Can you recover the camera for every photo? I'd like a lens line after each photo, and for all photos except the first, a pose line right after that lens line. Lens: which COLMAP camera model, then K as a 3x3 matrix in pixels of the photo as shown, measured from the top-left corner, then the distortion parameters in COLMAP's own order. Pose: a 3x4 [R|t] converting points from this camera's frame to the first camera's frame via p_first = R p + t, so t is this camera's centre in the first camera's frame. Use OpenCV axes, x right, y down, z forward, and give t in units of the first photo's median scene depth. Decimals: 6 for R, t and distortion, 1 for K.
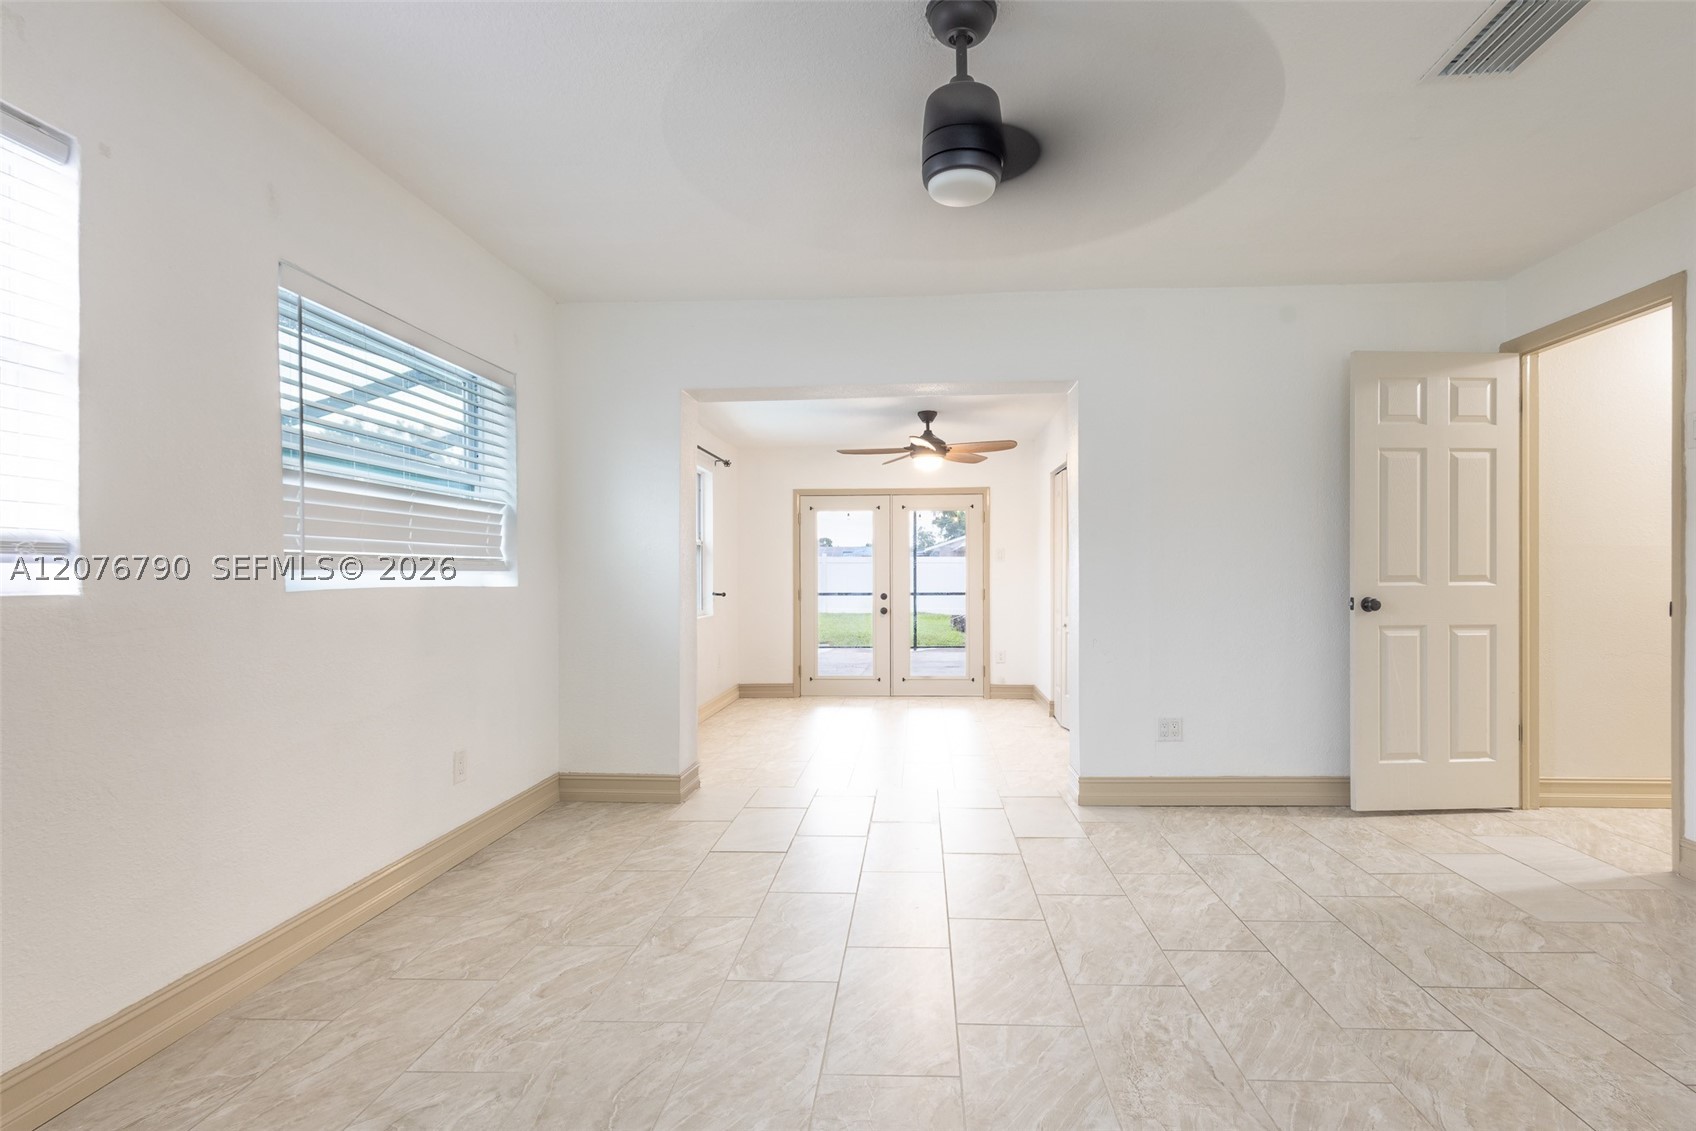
lens RADIAL K [[773.4, 0, 854.2], [0, 773.4, 571.8], [0, 0, 1]] dist [0.001857, 0.000185]
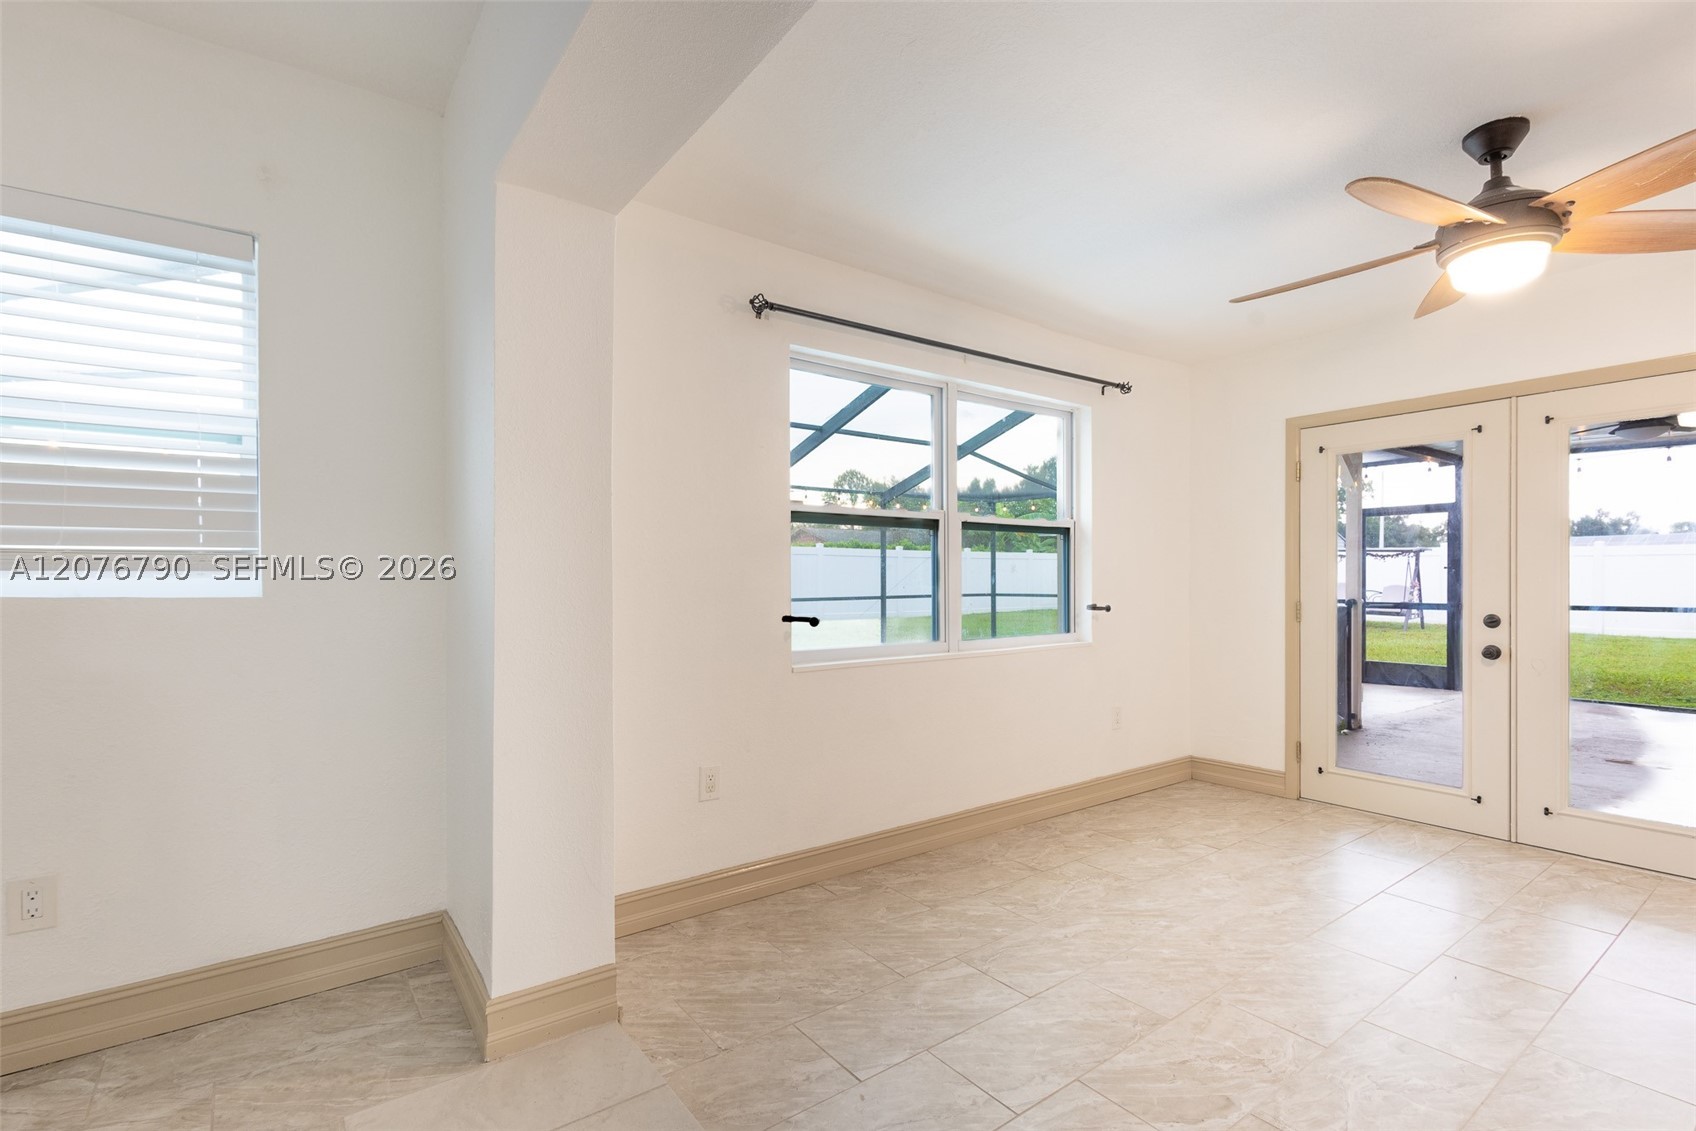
lens RADIAL K [[773.4, 0, 842.7], [0, 773.4, 574.4], [0, 0, 1]] dist [0.001857, 0.000185]
pose [[0.659589, -0.002490, -0.751623, 0.167472], [0.005536, 0.999983, 0.001545, 0.001507], [0.751606, -0.005180, 0.659592, 0.525314]]
